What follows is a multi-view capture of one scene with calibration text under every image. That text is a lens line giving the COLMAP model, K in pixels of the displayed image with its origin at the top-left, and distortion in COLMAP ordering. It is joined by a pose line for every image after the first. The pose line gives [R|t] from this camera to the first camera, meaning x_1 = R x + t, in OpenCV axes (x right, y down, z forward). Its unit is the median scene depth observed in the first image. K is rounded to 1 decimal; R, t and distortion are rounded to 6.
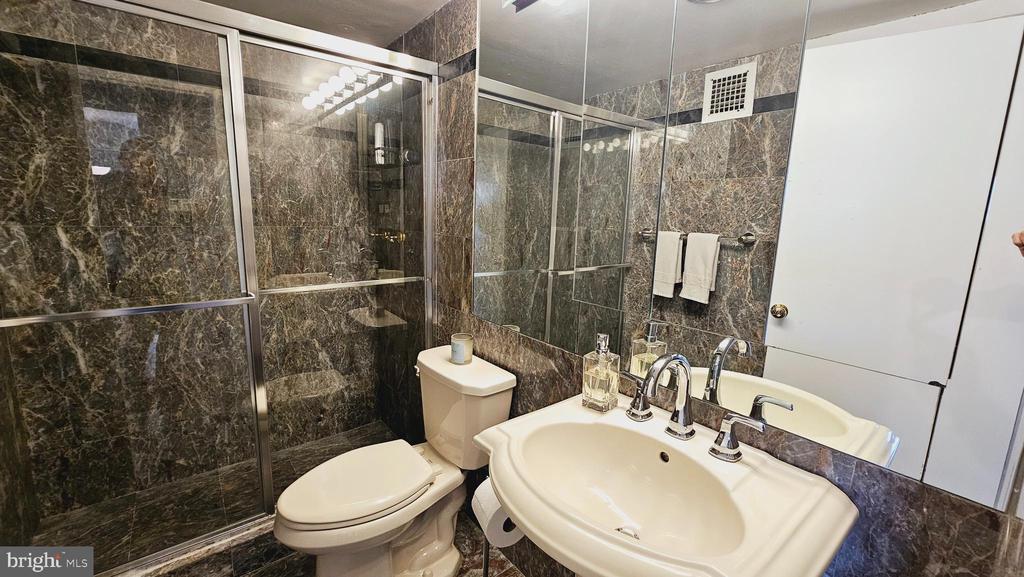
lens RADIAL K [[418.7, 0, 509.2], [0, 418.7, 286.1], [0, 0, 1]] dist [-0.001614, -0.000239]
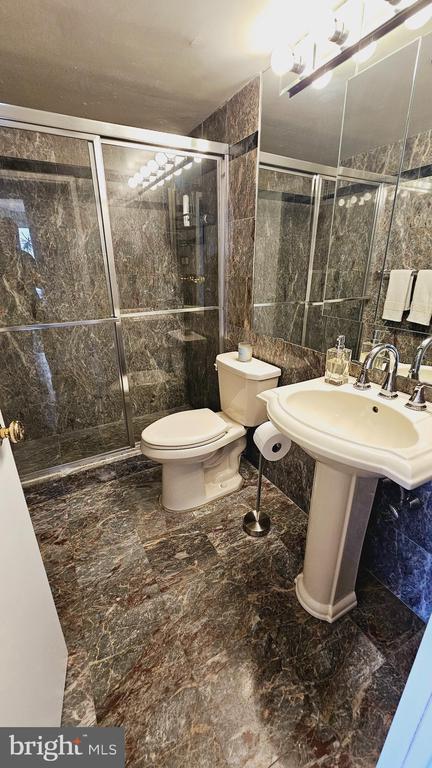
lens RADIAL K [[314.0, 0, 217.1], [0, 314.0, 381.1], [0, 0, 1]] dist [-0.001614, -0.000239]
pose [[0.985296, 0.025042, -0.169011, -0.015337], [0.006100, 0.983414, 0.181272, 0.039407], [0.170747, -0.179638, 0.968801, -0.133199]]
